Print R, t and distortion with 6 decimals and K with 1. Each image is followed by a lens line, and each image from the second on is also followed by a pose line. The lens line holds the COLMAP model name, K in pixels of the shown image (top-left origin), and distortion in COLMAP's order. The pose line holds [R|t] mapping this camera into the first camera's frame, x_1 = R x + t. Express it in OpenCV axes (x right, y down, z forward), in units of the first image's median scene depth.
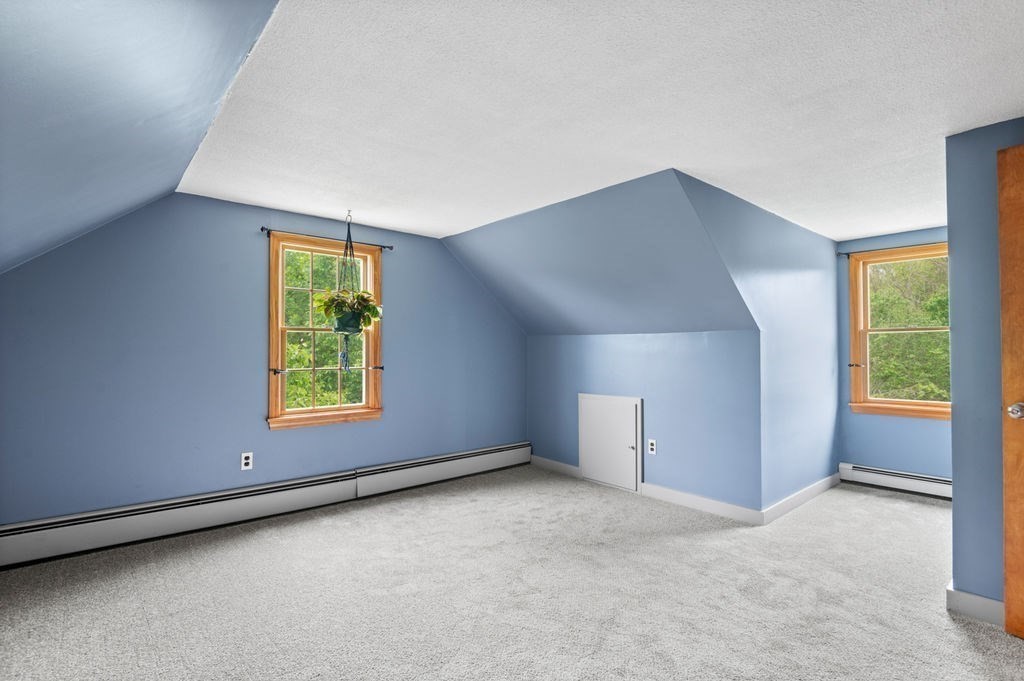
lens RADIAL K [[504.3, 0, 512.0], [0, 504.3, 340.5], [0, 0, 1]] dist [0.041782, -0.000544]
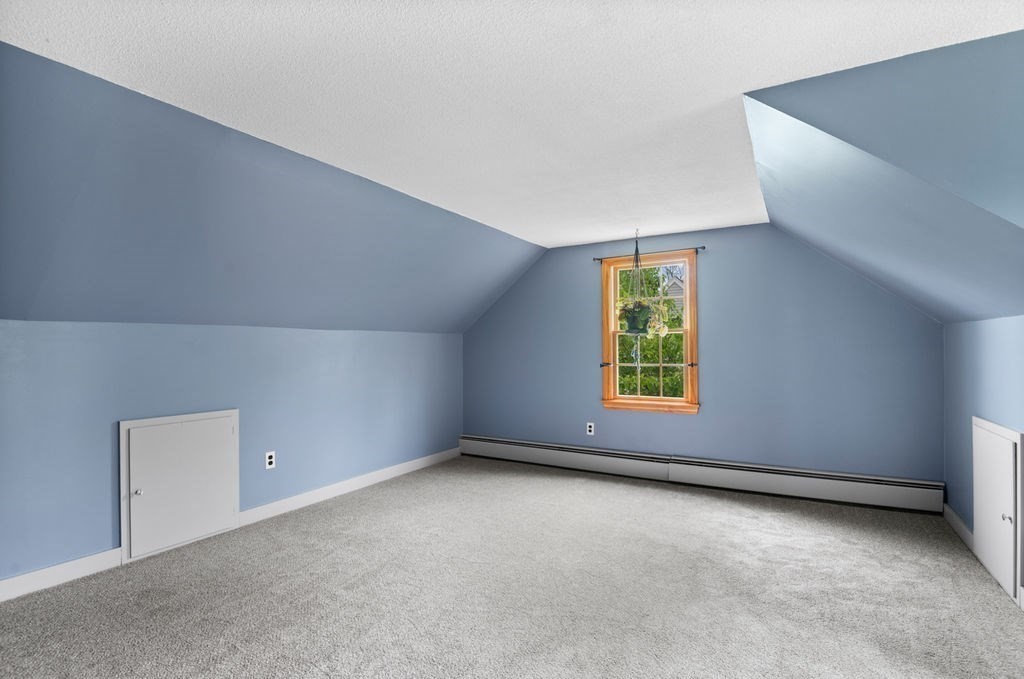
lens RADIAL K [[486.9, 0, 508.3], [0, 486.9, 350.8], [0, 0, 1]] dist [-0.000492, -0.001049]
pose [[0.327225, -0.004482, -0.944936, 0.599798], [0.021231, 0.999771, 0.002610, 0.014227], [0.944708, -0.020916, 0.327245, 0.329516]]
